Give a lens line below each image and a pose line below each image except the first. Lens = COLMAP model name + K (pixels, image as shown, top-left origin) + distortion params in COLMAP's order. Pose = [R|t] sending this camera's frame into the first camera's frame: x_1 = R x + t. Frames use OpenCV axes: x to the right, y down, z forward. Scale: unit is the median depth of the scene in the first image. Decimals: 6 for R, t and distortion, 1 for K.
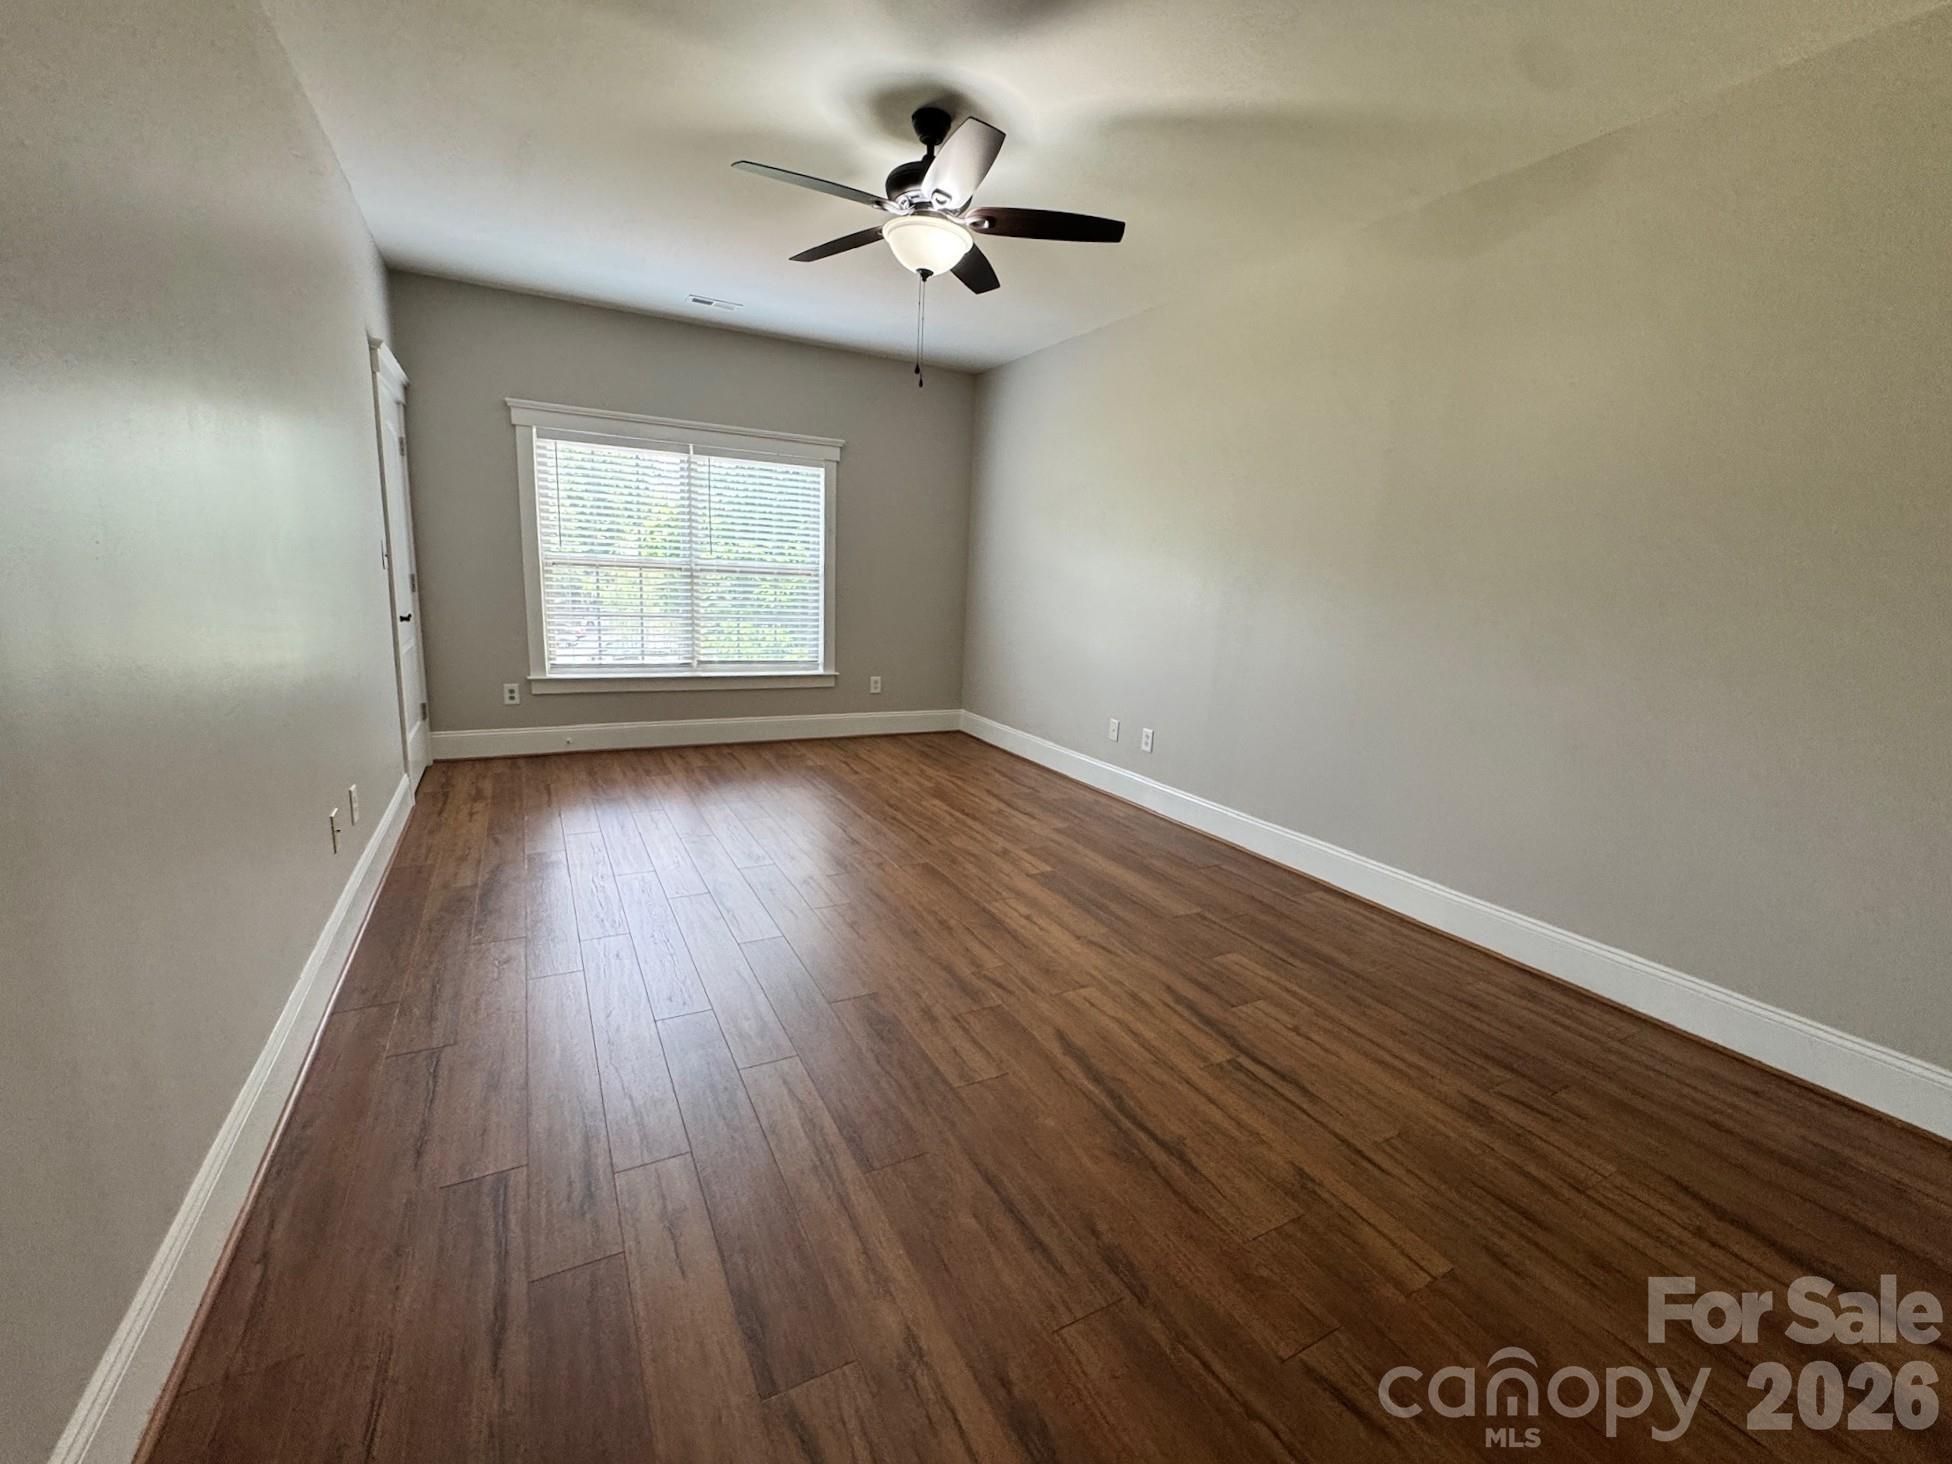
lens RADIAL K [[817.1, 0, 976.0], [0, 817.1, 732.0], [0, 0, 1]] dist [-0.001264, -0.000053]
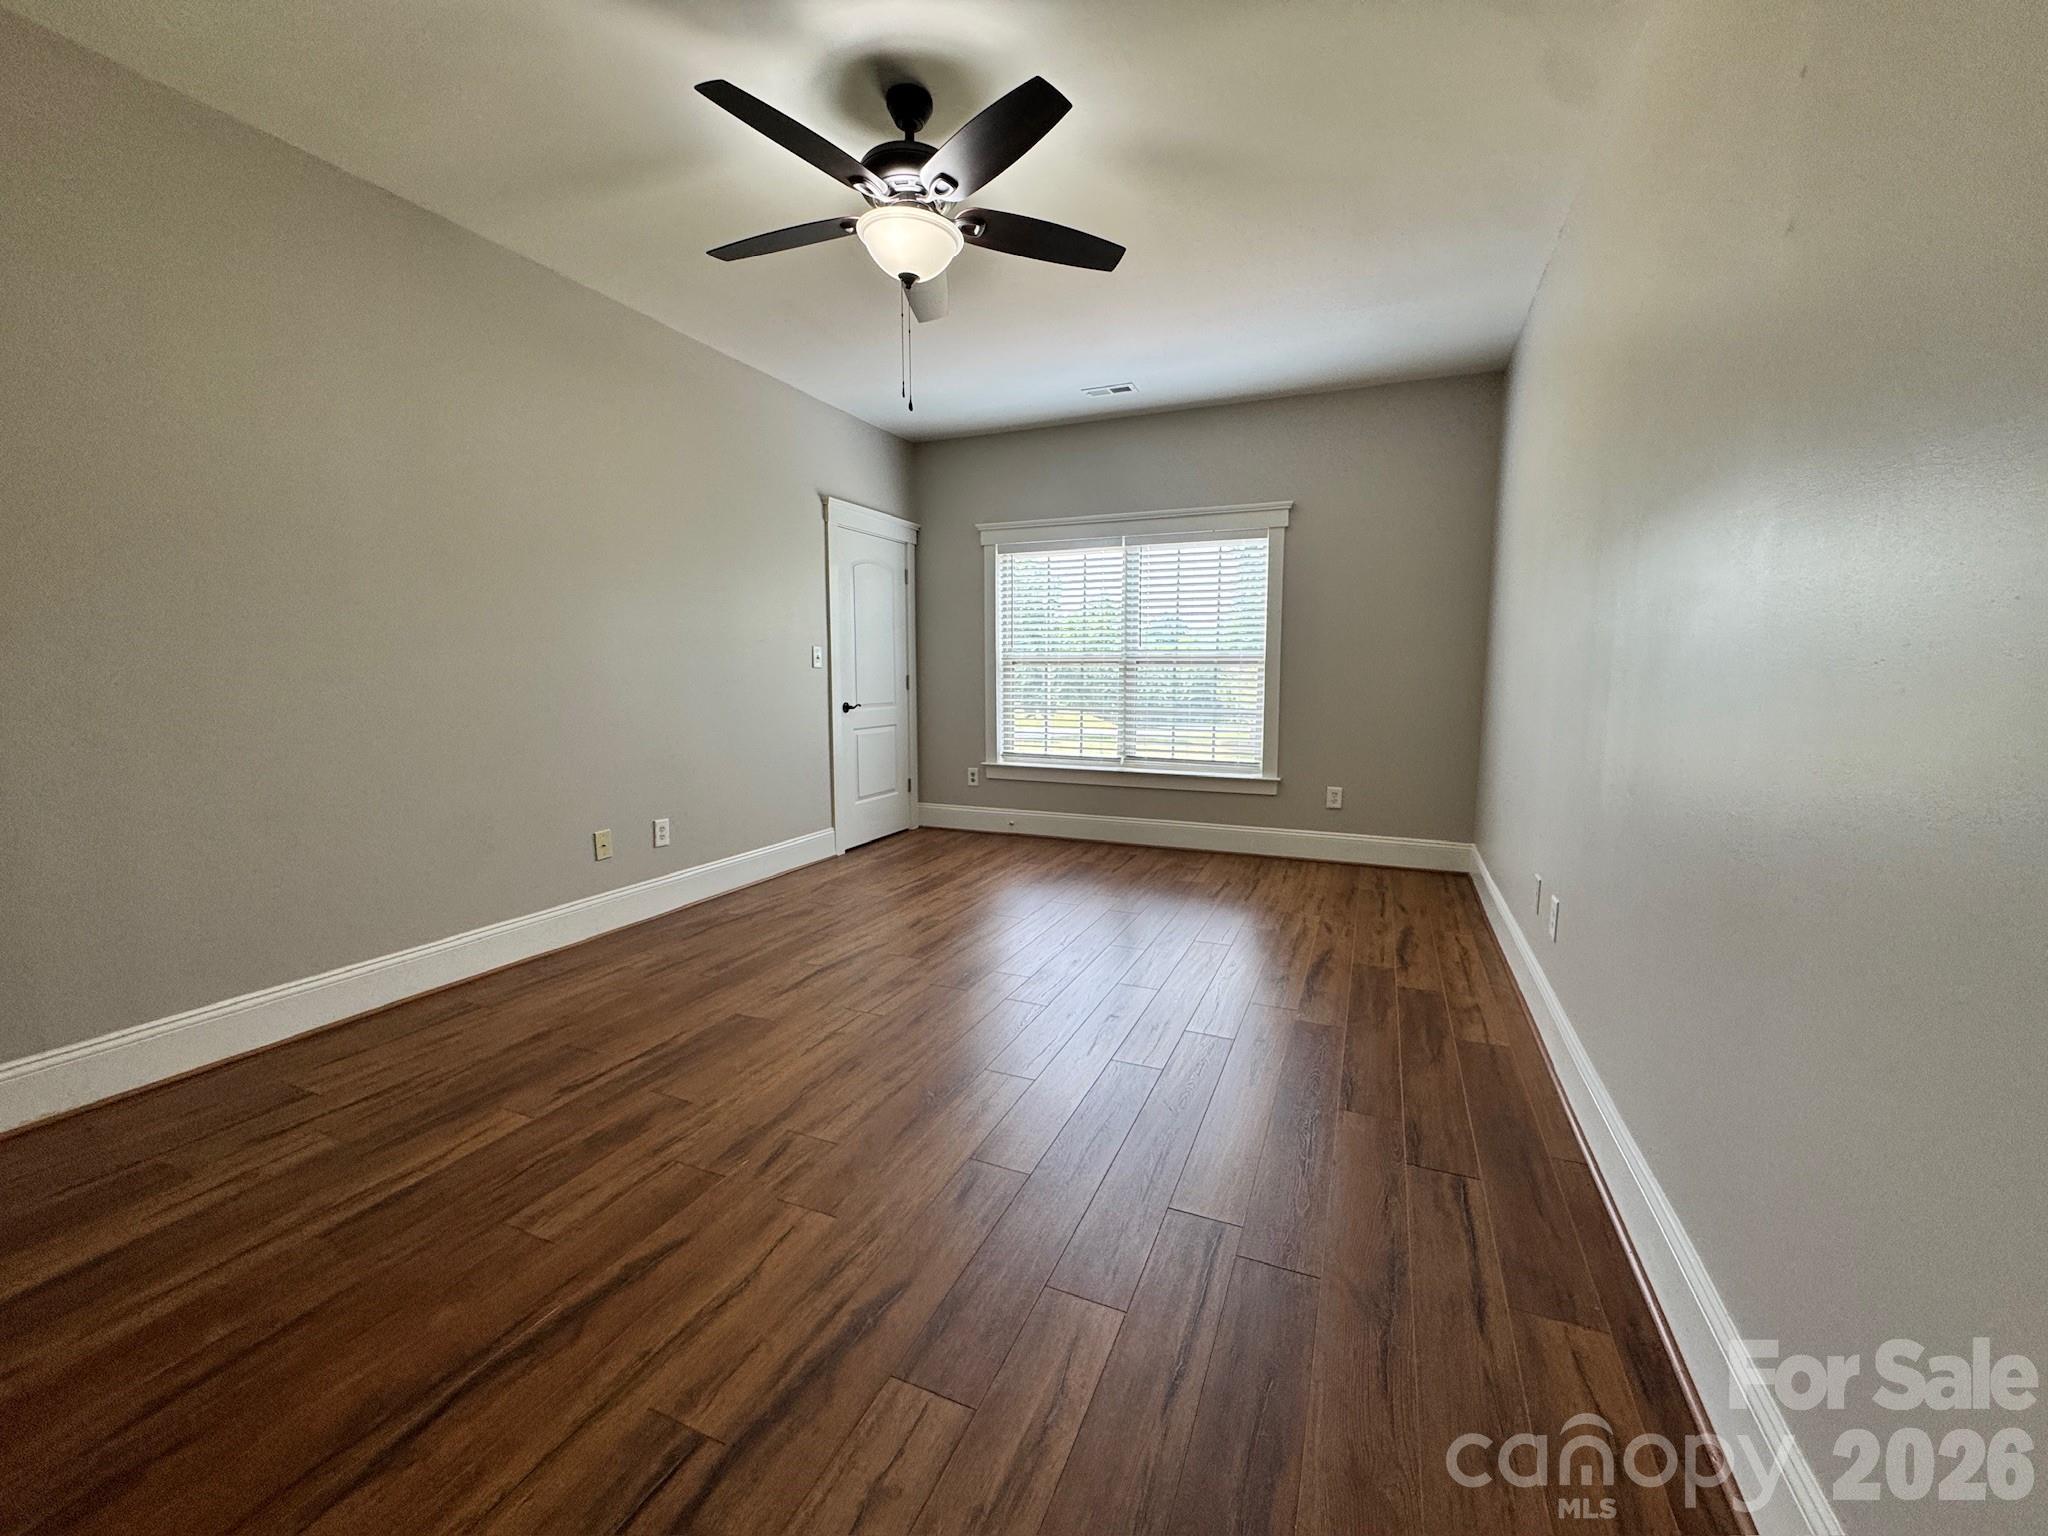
lens RADIAL K [[818.4, 0, 1024.0], [0, 818.4, 768.0], [0, 0, 1]] dist [-0.003246, 0.000057]
pose [[0.616663, 0.044970, -0.785942, 0.378053], [-0.122877, 0.991629, -0.039673, -0.021760], [0.777578, 0.121039, 0.617026, 0.342299]]
